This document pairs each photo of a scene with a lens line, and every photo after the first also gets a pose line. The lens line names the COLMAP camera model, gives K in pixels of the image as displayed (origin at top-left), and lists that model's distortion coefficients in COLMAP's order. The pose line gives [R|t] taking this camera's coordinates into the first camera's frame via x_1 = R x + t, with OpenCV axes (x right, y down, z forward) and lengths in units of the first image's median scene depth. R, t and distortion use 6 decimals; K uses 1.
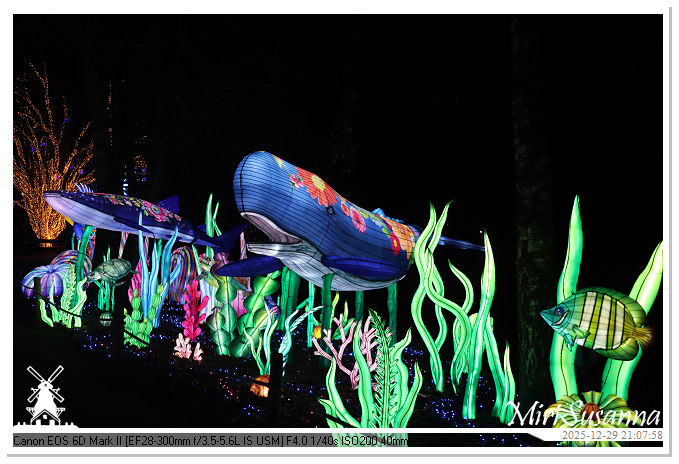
lens RADIAL K [[731.6, 0, 318.8], [0, 731.6, 232.3], [0, 0, 1]] dist [-0.005254, 0.000174]
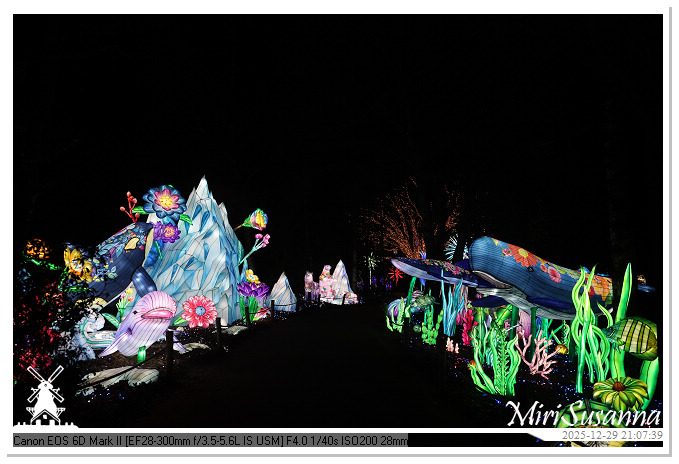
lens RADIAL K [[550.6, 0, 339.5], [0, 550.6, 232.0], [0, 0, 1]] dist [-0.002657, -0.001337]
pose [[0.845568, -0.035597, -0.532680, 0.330739], [-0.009976, 0.996547, -0.082431, -0.006601], [0.533775, 0.075015, 0.842293, -0.320074]]
